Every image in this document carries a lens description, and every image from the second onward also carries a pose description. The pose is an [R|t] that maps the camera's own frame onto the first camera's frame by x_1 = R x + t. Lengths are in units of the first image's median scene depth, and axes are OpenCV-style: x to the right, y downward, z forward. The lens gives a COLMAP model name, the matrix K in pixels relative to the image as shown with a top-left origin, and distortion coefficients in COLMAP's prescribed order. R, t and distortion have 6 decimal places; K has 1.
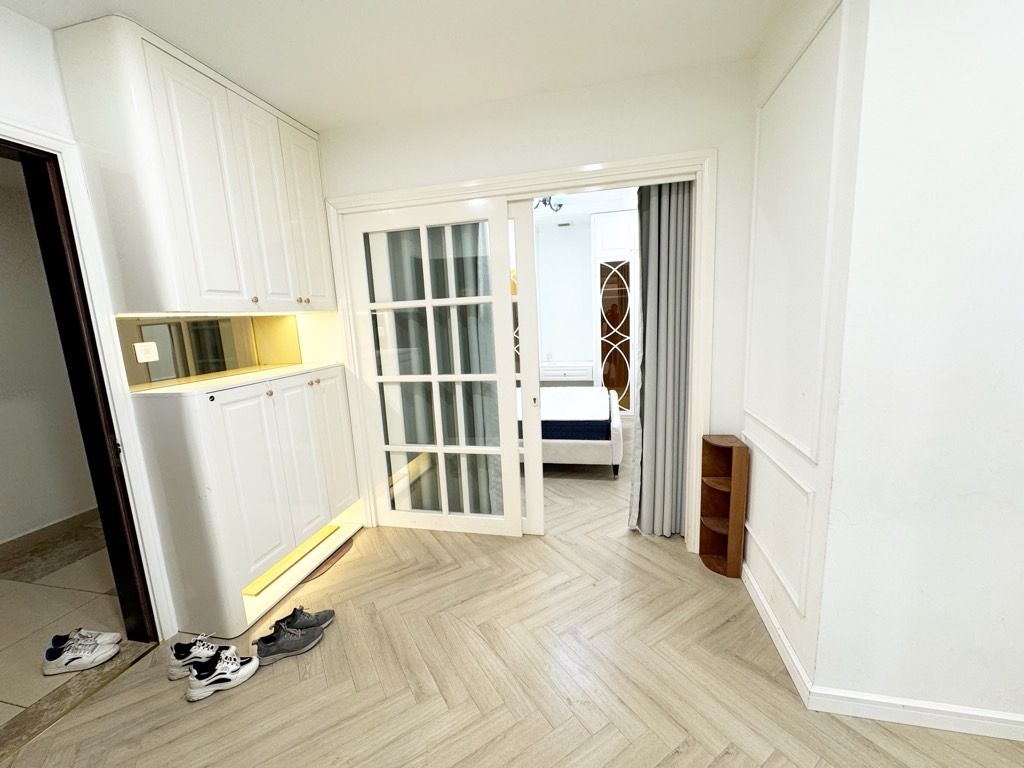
lens RADIAL K [[403.9, 0, 513.6], [0, 403.9, 388.0], [0, 0, 1]] dist [-0.003439, -0.000667]
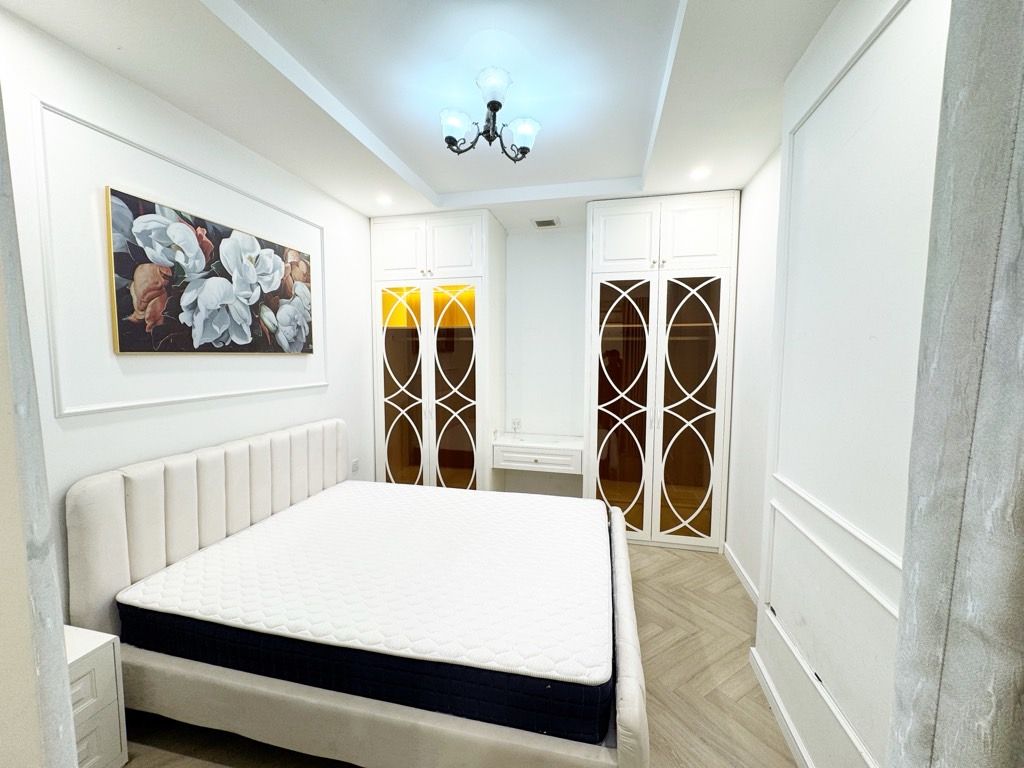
lens RADIAL K [[403.9, 0, 511.6], [0, 403.9, 382.5], [0, 0, 1]] dist [-0.003439, -0.000667]
pose [[0.998548, 0.053831, 0.002204, 0.087078], [-0.053357, 0.993764, -0.097906, -0.093400], [-0.007460, 0.097646, 0.995193, 0.408684]]
